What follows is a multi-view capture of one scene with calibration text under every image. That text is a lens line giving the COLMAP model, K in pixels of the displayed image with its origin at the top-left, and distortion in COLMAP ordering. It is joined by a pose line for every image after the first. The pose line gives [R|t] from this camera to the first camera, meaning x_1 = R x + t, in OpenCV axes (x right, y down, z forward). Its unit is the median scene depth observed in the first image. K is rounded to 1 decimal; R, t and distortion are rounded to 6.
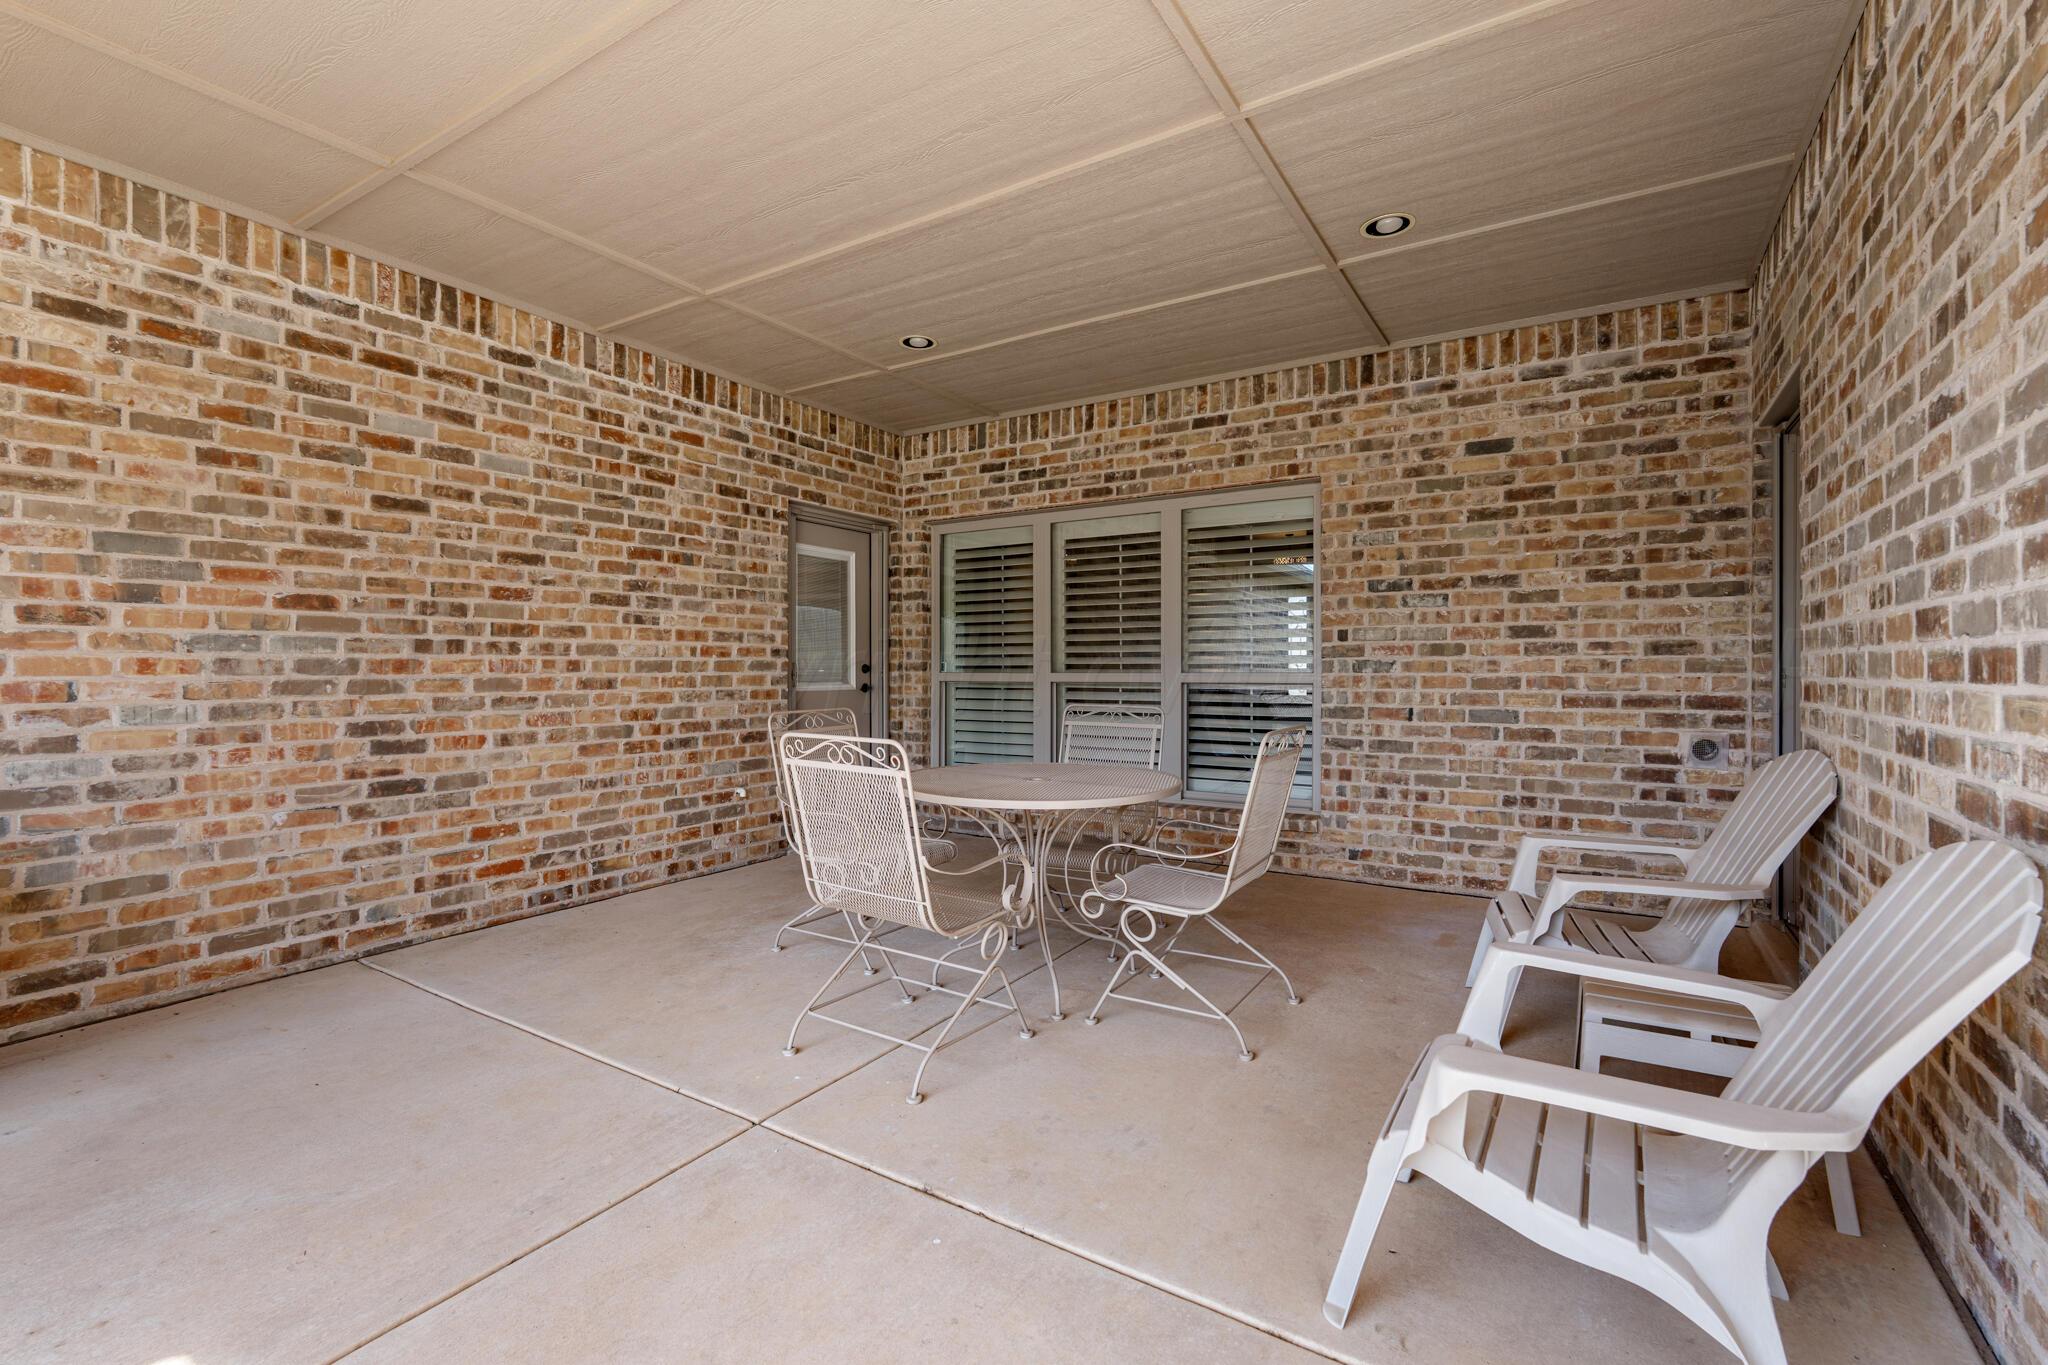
lens RADIAL K [[927.8, 0, 1015.3], [0, 927.8, 670.6], [0, 0, 1]] dist [-0.002023, -0.000528]
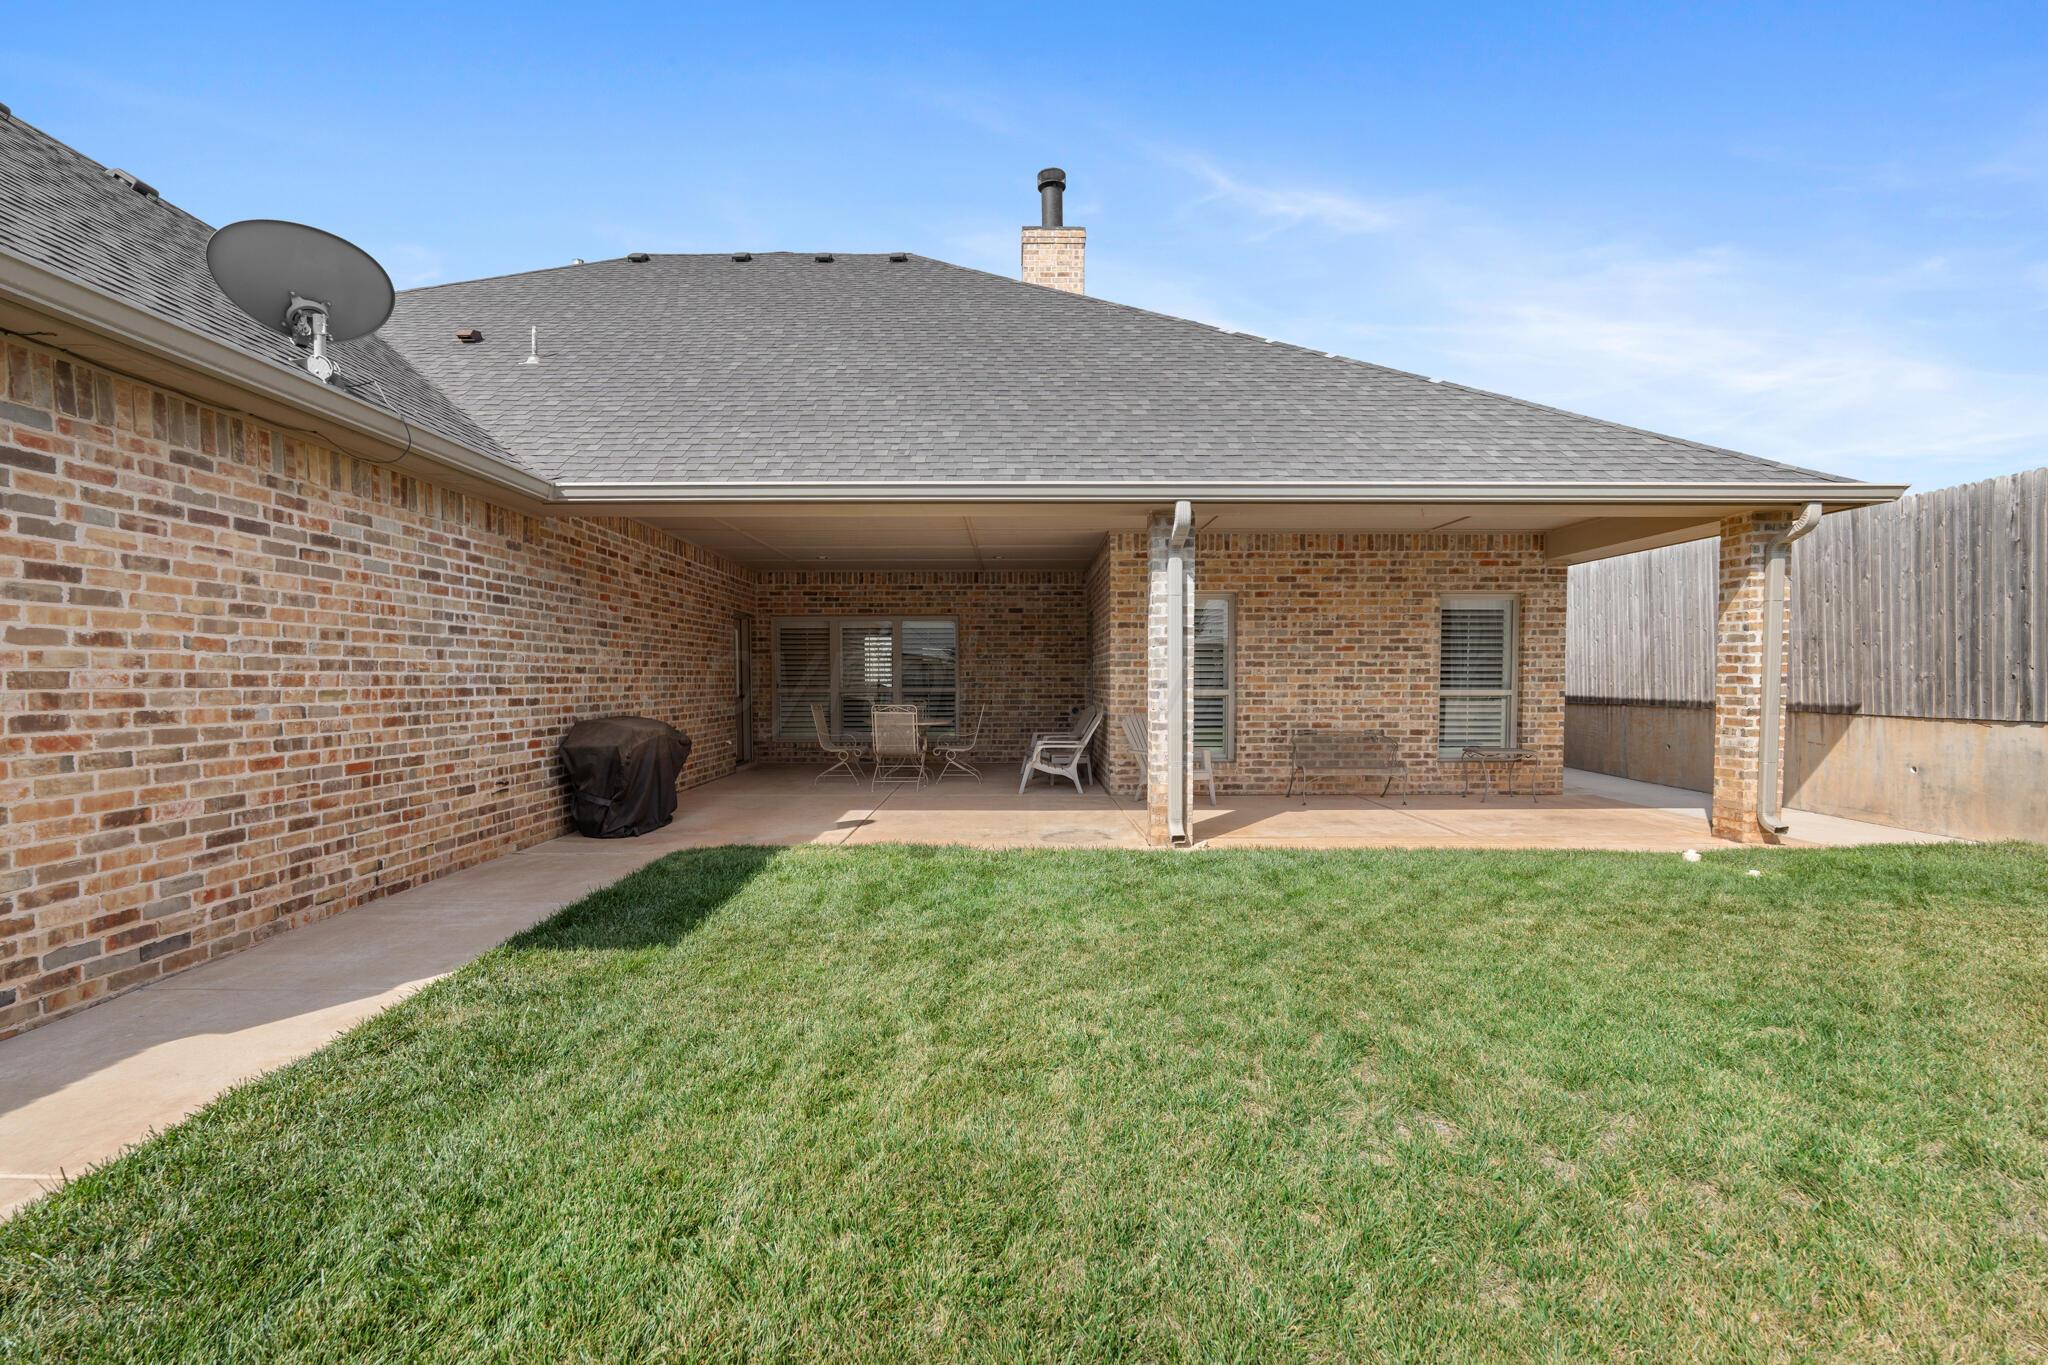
lens RADIAL K [[927.8, 0, 1033.3], [0, 927.8, 688.4], [0, 0, 1]] dist [-0.002023, -0.000528]
pose [[0.837031, -0.001462, 0.547154, -1.036211], [0.000165, 0.999997, 0.002419, -0.002732], [-0.547156, -0.001934, 0.837028, -1.468784]]
